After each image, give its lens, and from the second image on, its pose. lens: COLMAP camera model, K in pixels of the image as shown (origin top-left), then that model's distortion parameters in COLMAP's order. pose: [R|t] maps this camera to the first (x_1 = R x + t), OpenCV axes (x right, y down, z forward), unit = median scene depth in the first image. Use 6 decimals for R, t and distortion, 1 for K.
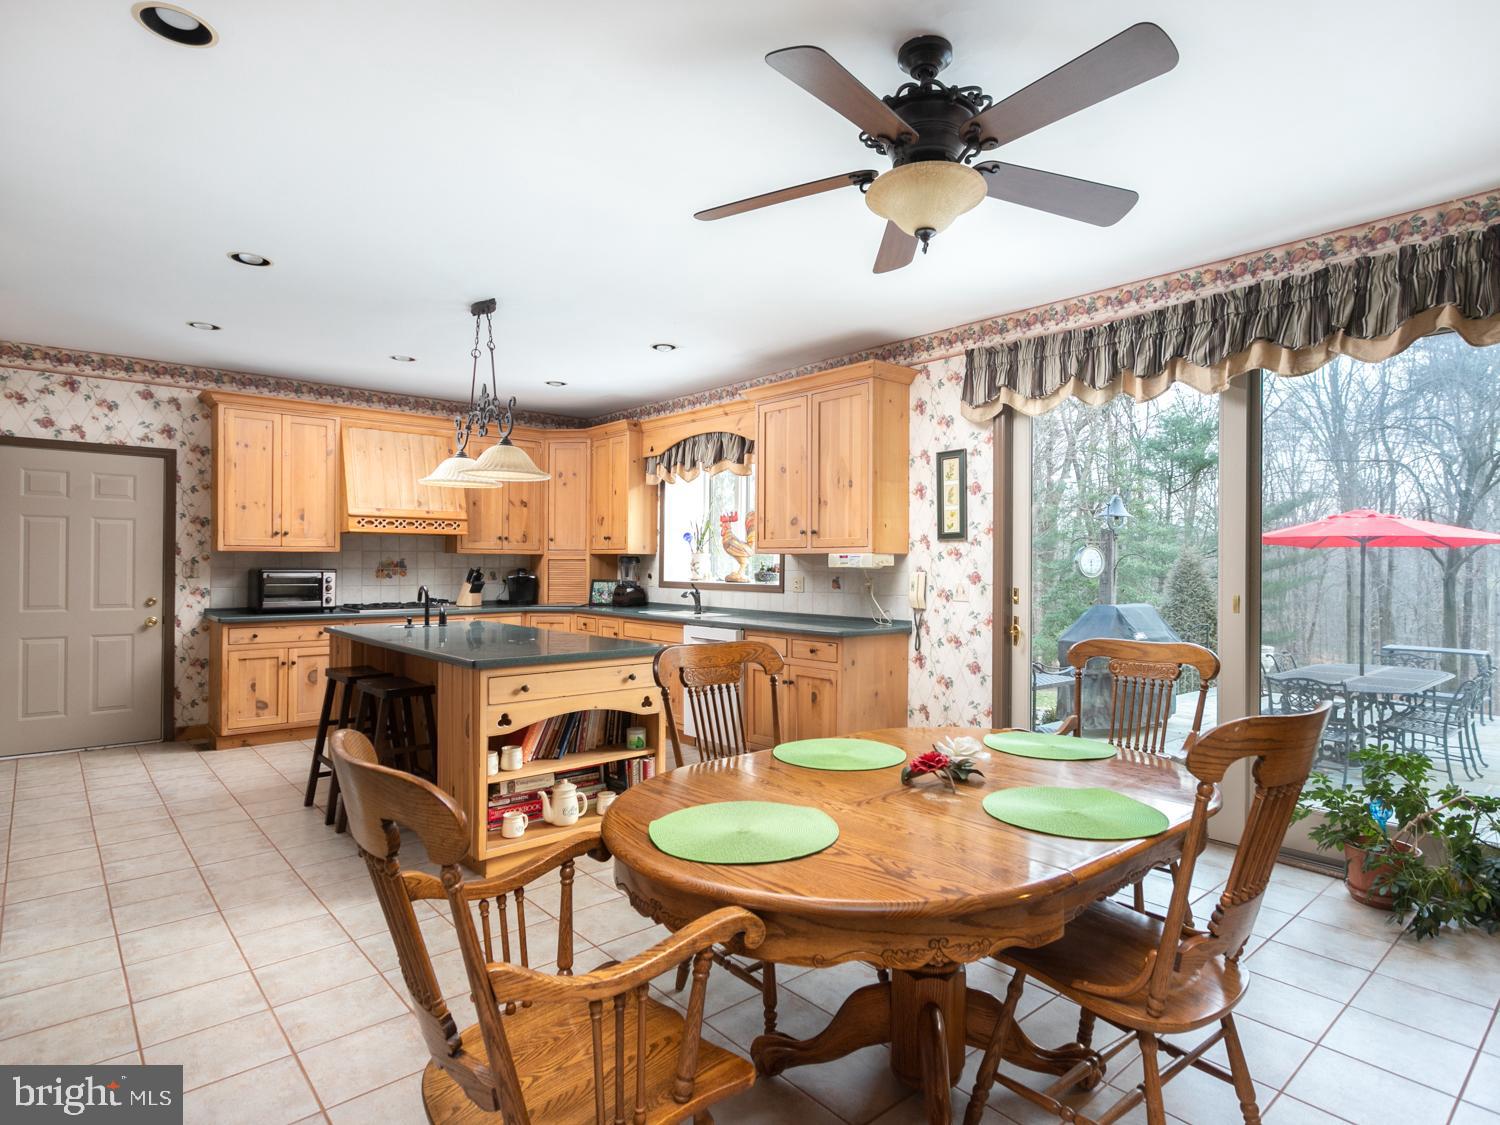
lens RADIAL K [[818.0, 0, 751.0], [0, 818.0, 557.4], [0, 0, 1]] dist [0.002319, 0.000510]
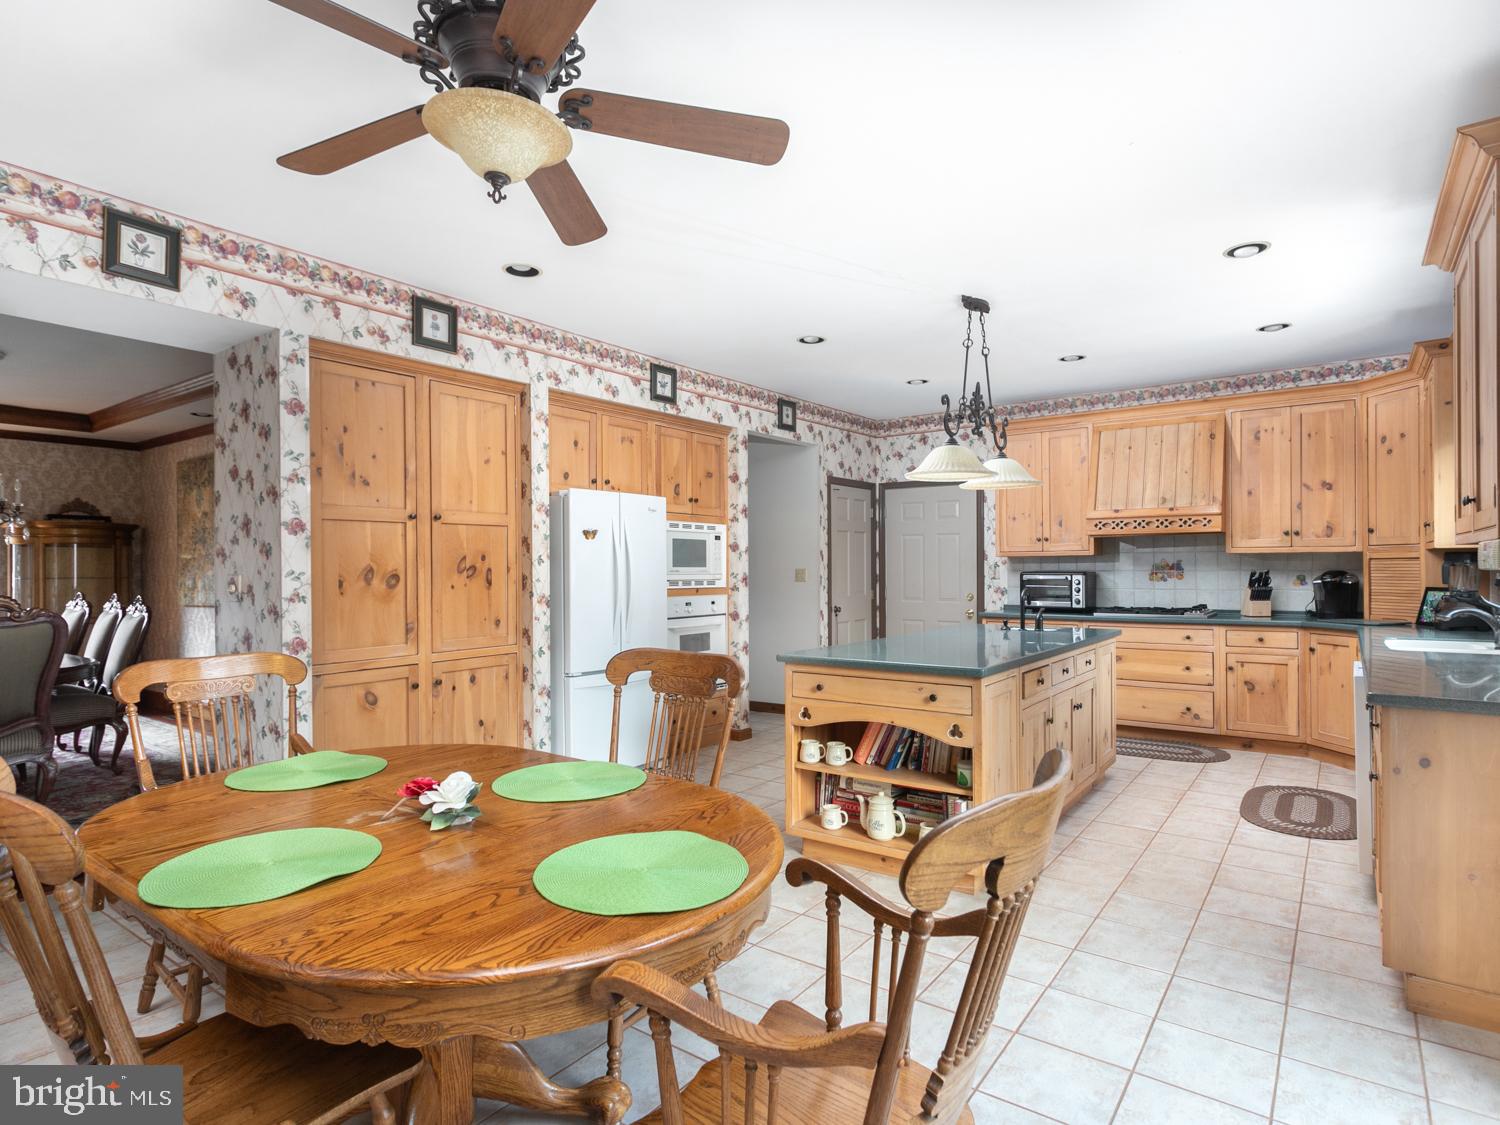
lens RADIAL K [[796.2, 0, 772.8], [0, 796.2, 565.1], [0, 0, 1]] dist [0.001812, 0.000456]
pose [[0.231924, -0.007460, -0.972705, 0.412912], [0.015827, 0.999867, -0.003894, 0.003871], [0.972605, -0.014492, 0.232011, 0.414161]]
